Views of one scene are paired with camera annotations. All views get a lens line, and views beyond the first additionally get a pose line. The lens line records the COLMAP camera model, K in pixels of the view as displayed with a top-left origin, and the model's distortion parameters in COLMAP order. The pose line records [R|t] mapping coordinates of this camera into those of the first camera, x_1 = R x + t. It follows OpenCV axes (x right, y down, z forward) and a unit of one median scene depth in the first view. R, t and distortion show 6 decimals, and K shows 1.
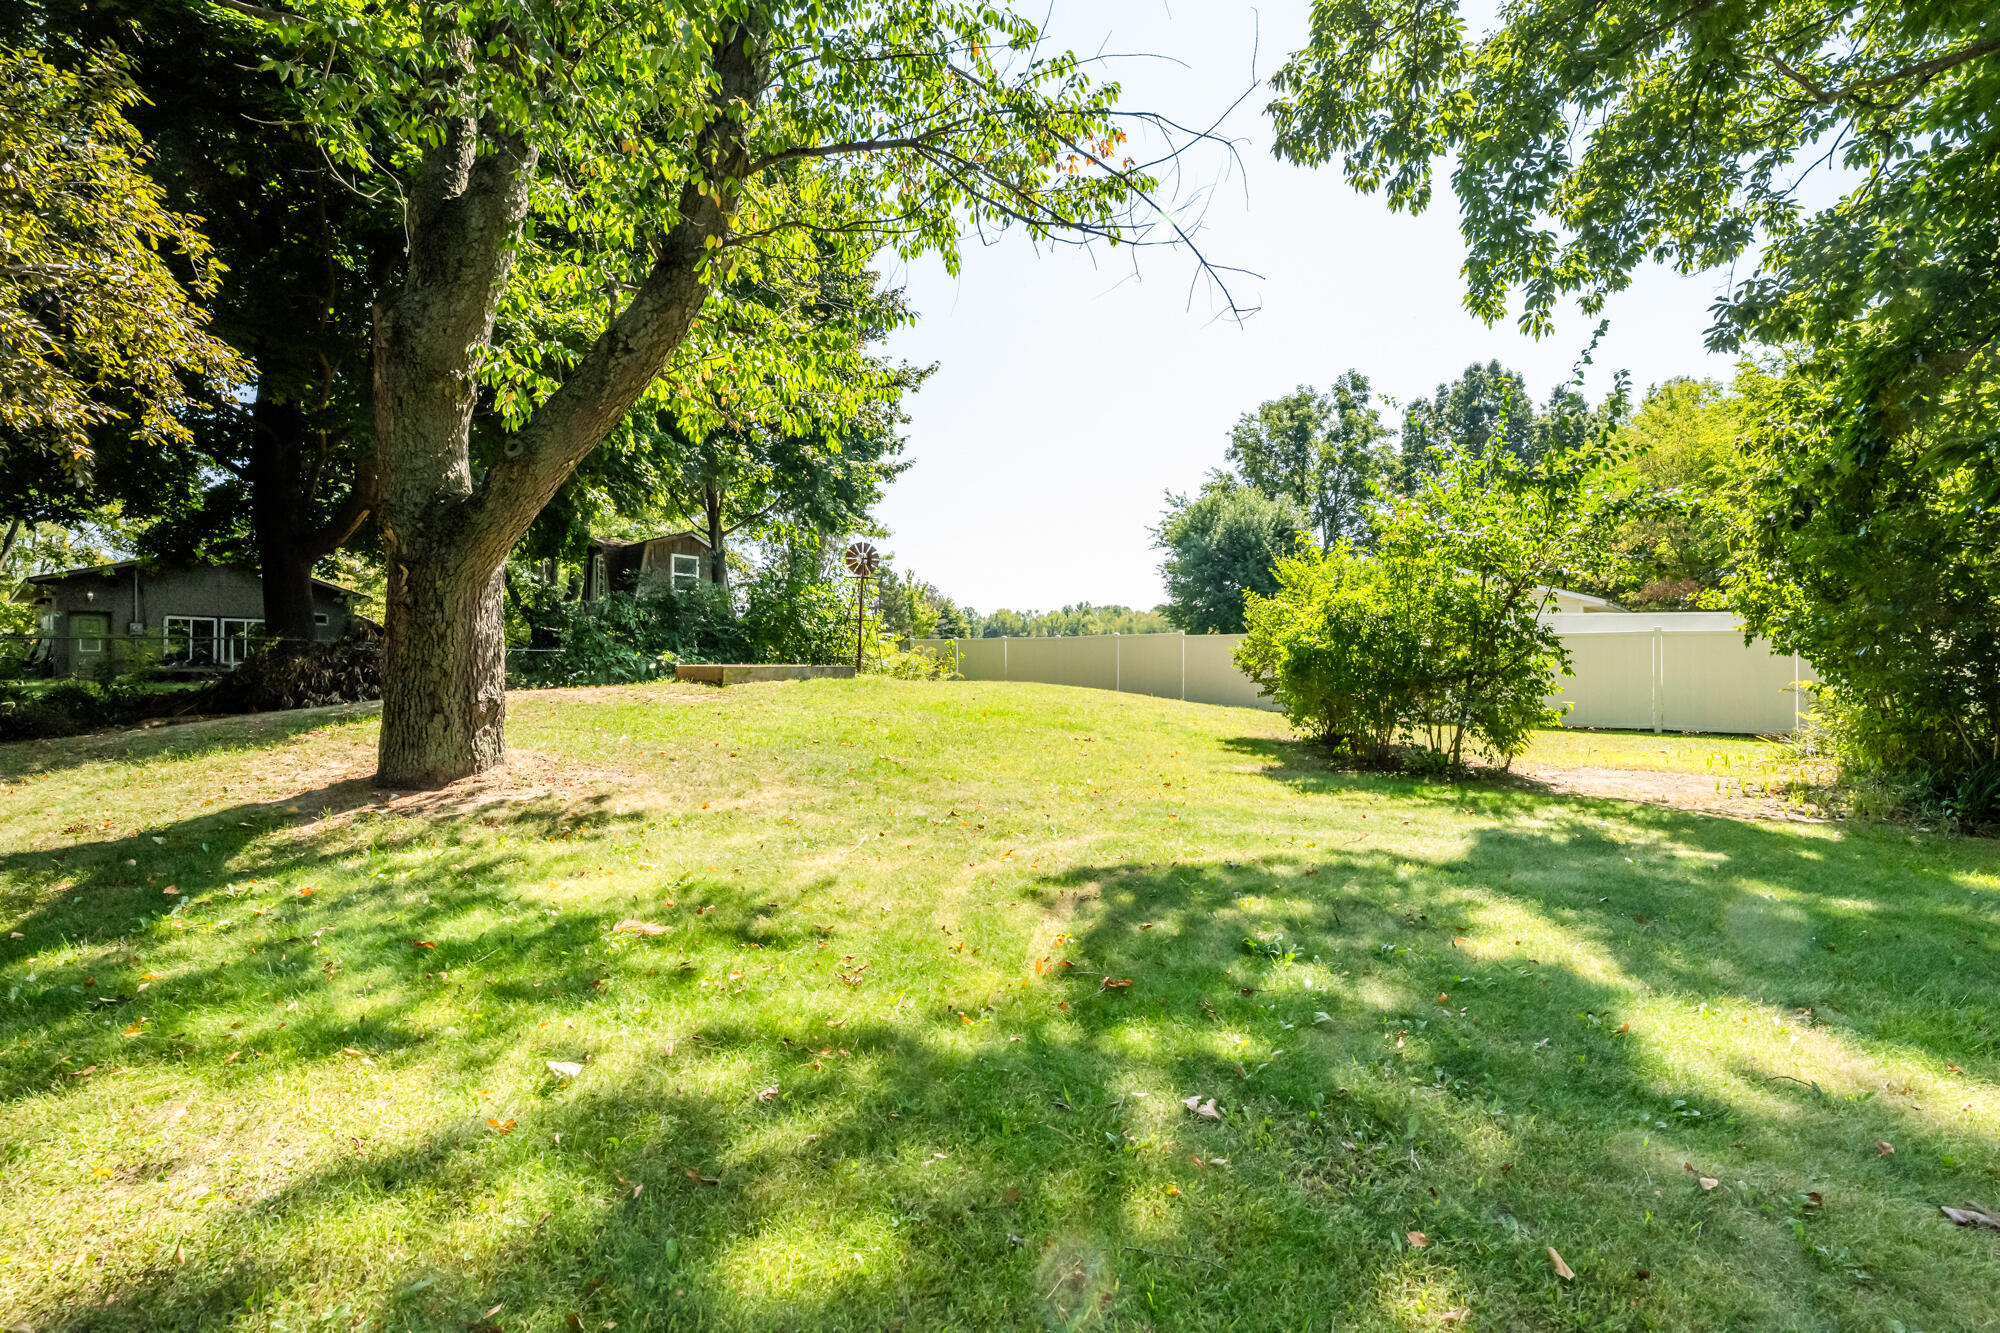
lens RADIAL K [[835.5, 0, 992.0], [0, 835.5, 668.9], [0, 0, 1]] dist [-0.000690, 0.001377]
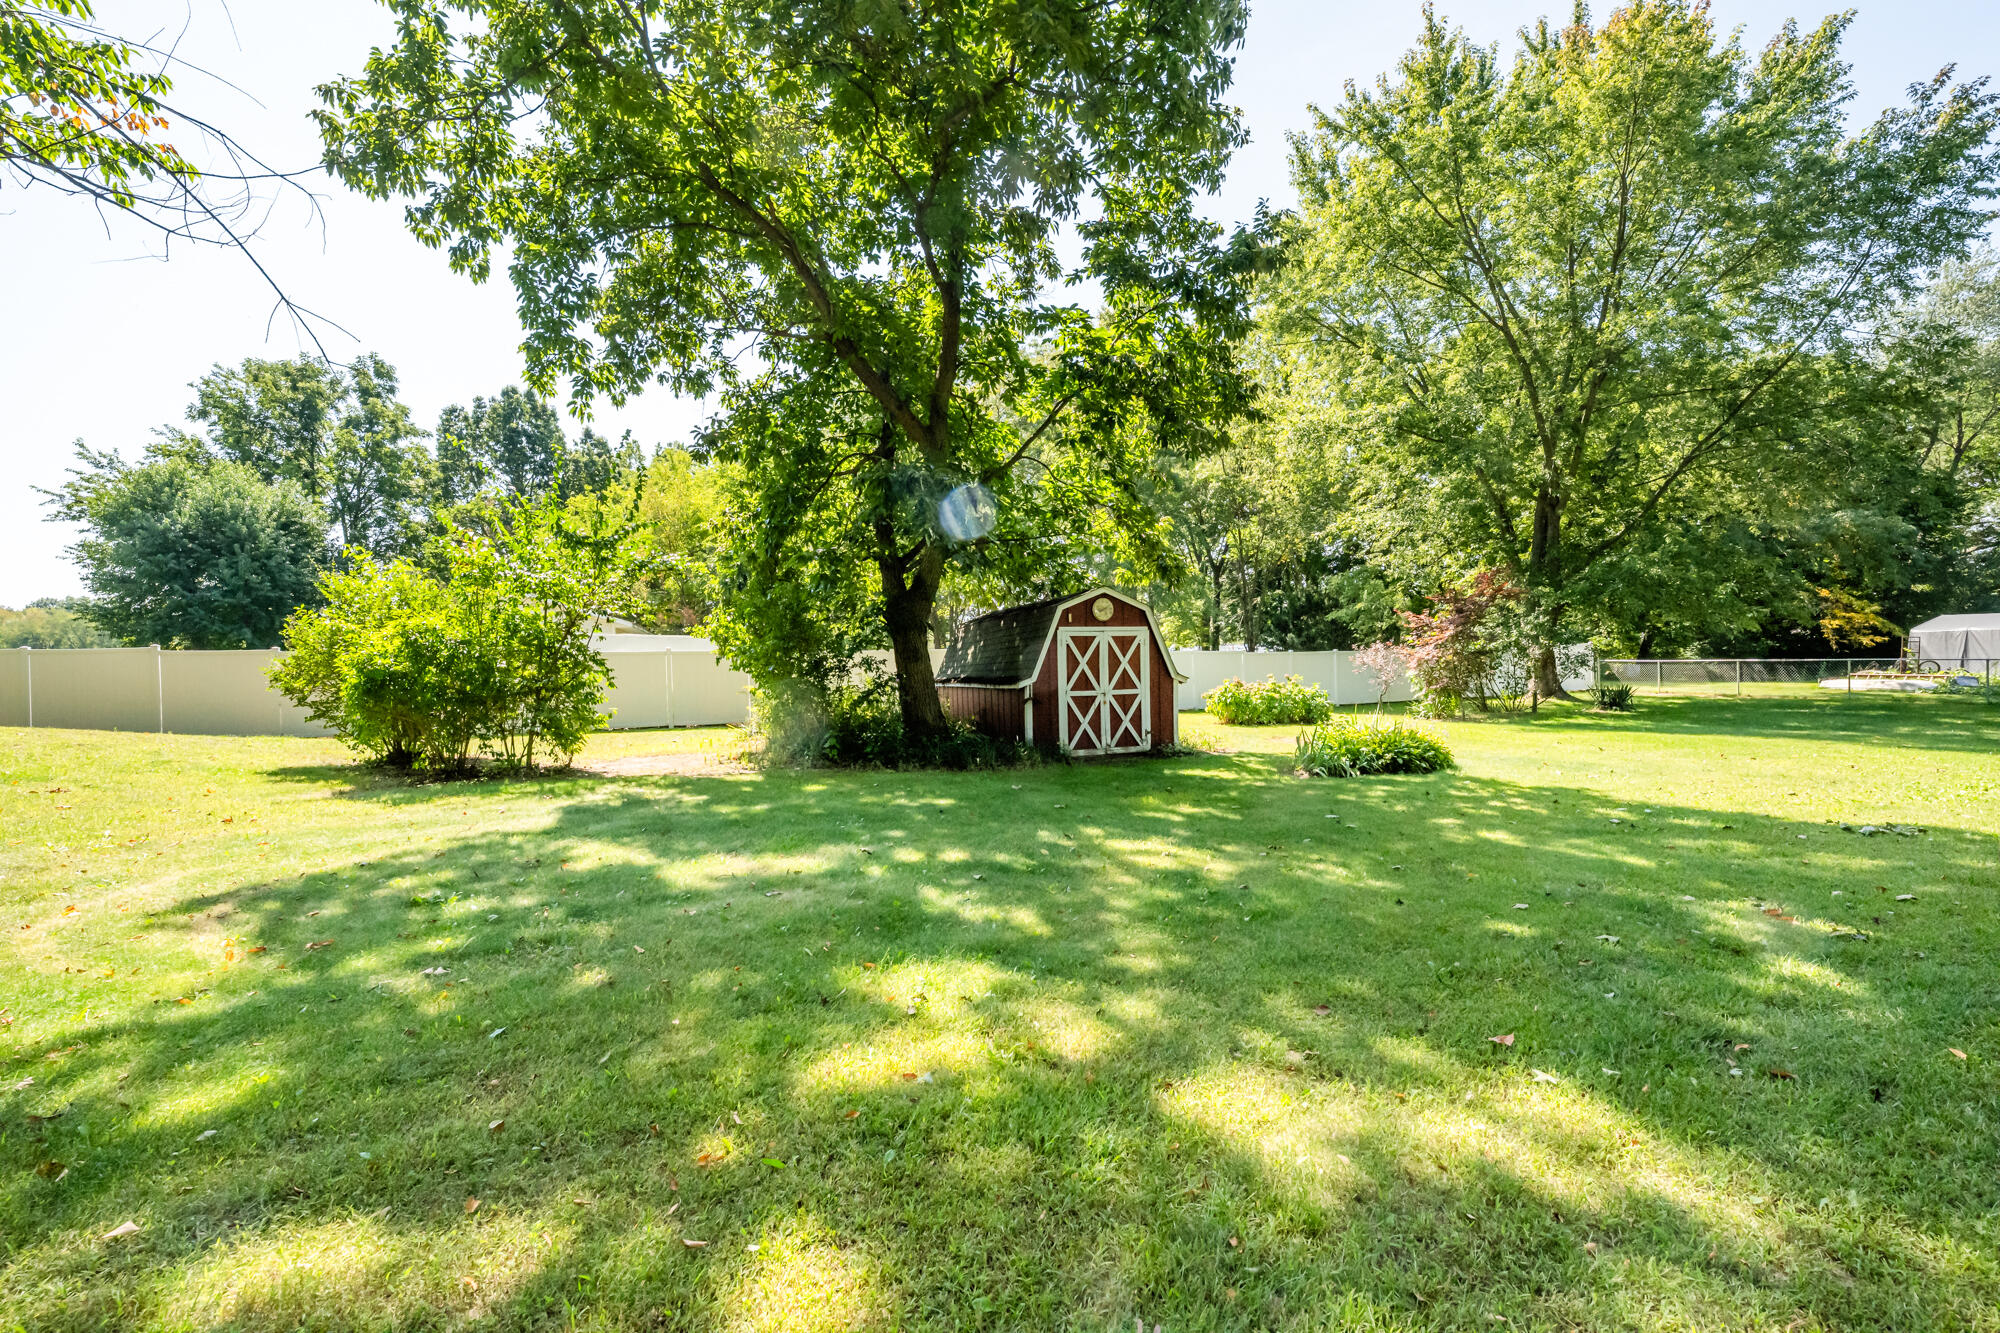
lens RADIAL K [[835.5, 0, 995.7], [0, 835.5, 677.7], [0, 0, 1]] dist [-0.000690, 0.001377]
pose [[0.502227, -0.022937, 0.864431, -0.128715], [0.027069, 0.999575, 0.010796, -0.005663], [-0.864312, 0.017977, 0.502635, -0.164166]]
